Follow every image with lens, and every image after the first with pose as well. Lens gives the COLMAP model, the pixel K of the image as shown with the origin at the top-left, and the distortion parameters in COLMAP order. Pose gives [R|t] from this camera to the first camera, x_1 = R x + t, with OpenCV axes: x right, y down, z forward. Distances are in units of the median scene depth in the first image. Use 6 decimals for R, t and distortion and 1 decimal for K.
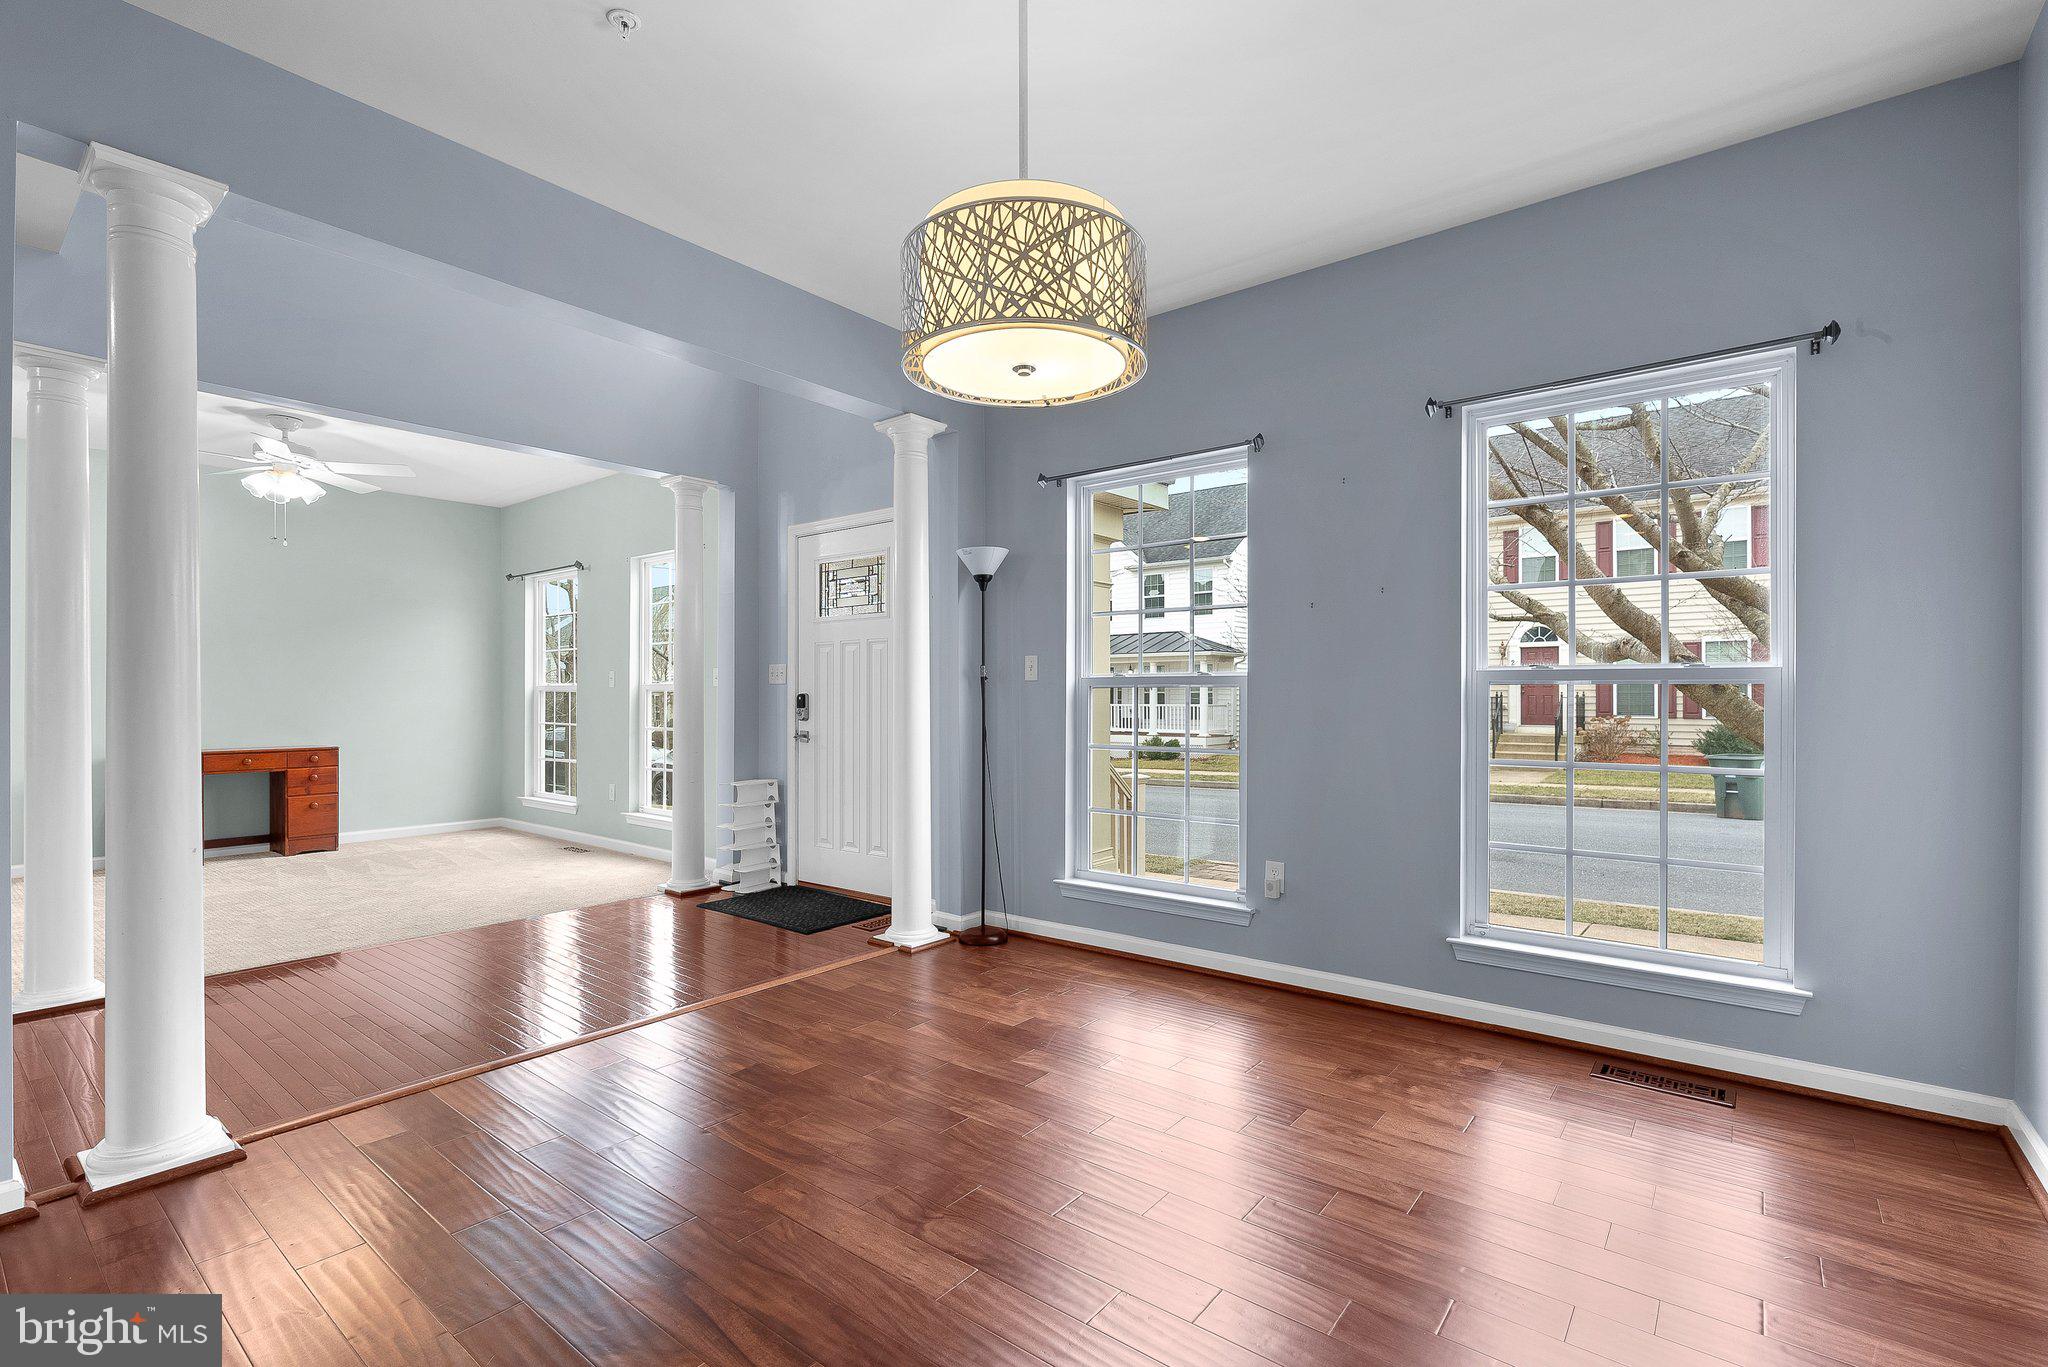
lens RADIAL K [[917.1, 0, 1024.0], [0, 917.1, 683.5], [0, 0, 1]] dist [-0.001933, 0.000018]
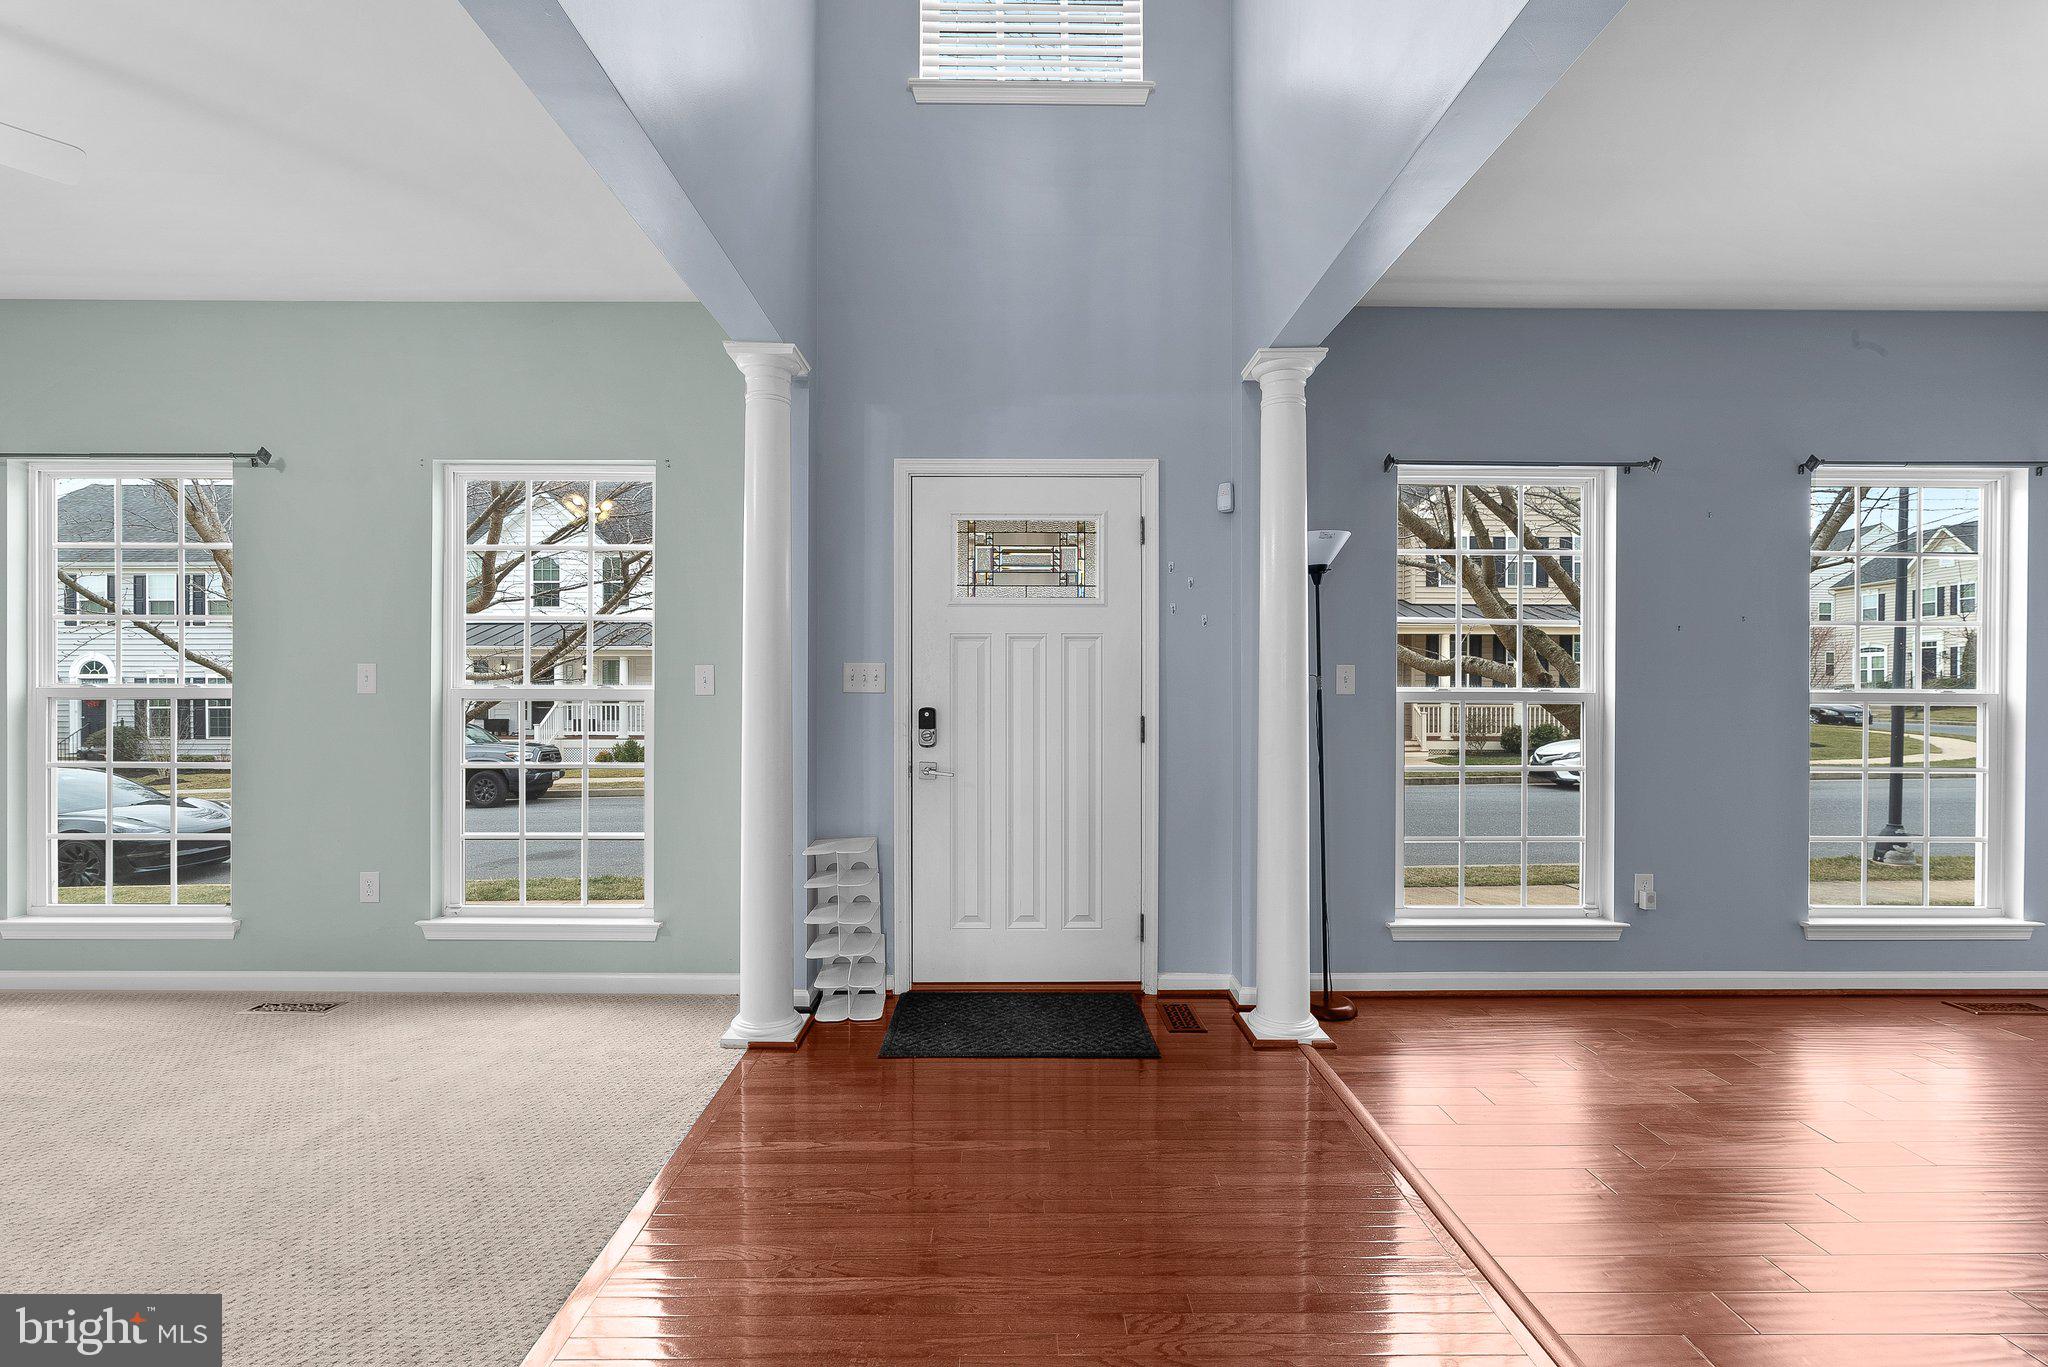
lens RADIAL K [[889.5, 0, 1015.9], [0, 889.5, 692.5], [0, 0, 1]] dist [-0.011238, -0.000091]
pose [[0.781816, 0.003962, 0.623496, -0.598437], [-0.011343, 0.999905, 0.007869, -0.006270], [-0.623406, -0.013224, 0.781787, 0.441372]]
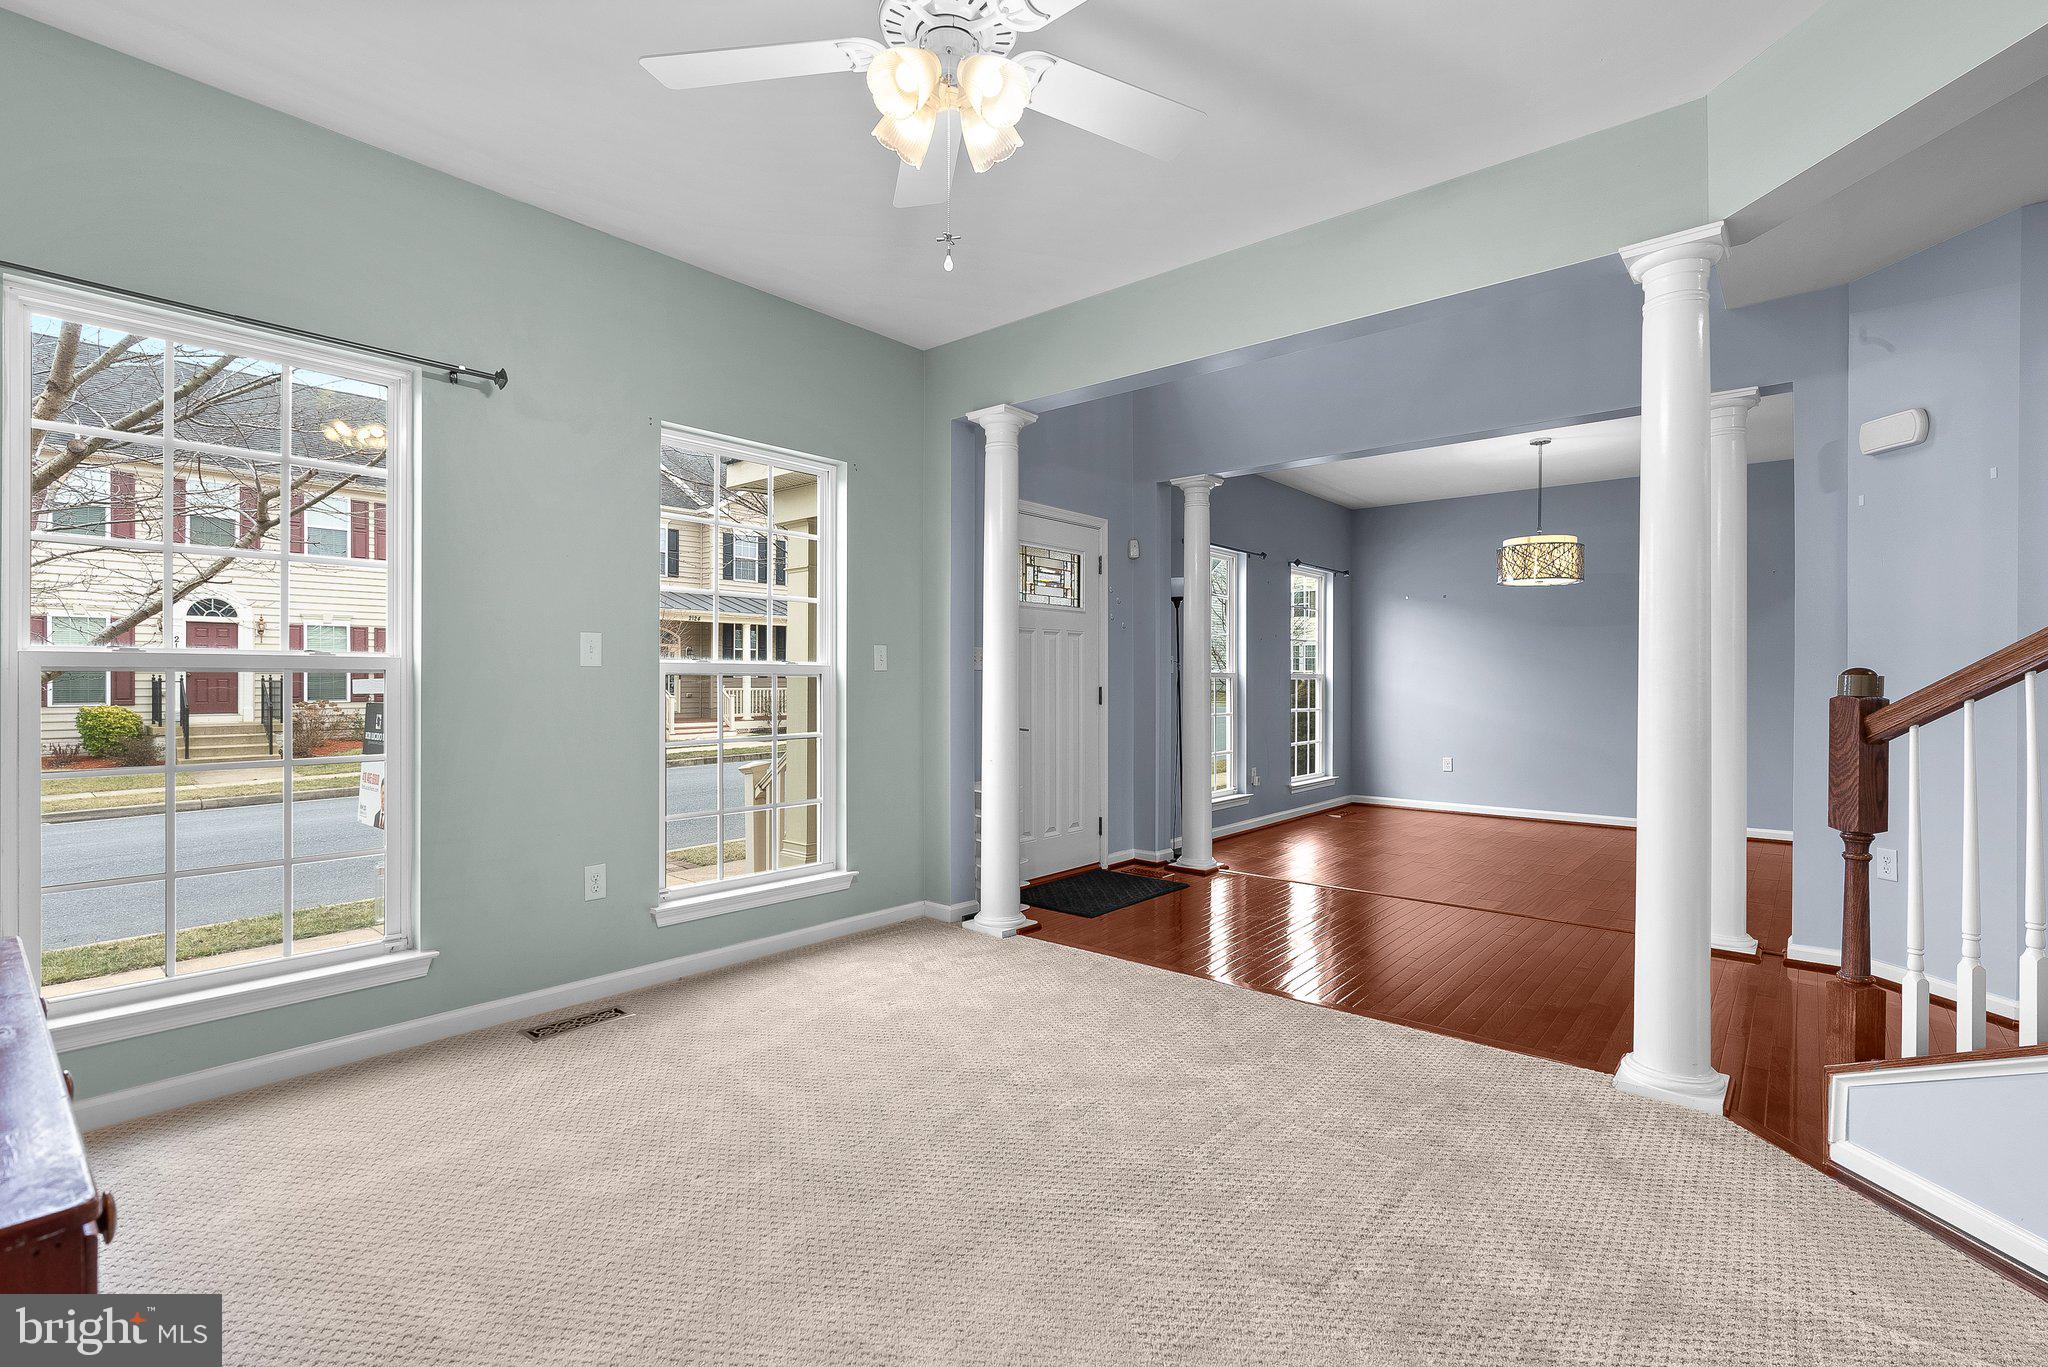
lens RADIAL K [[933.8, 0, 1027.4], [0, 933.8, 679.3], [0, 0, 1]] dist [-0.002644, 0.000202]
pose [[0.043639, 0.001982, 0.999045, -1.167101], [-0.015557, 0.999878, -0.001304, 0.009375], [-0.998926, -0.015485, 0.043664, 0.933922]]
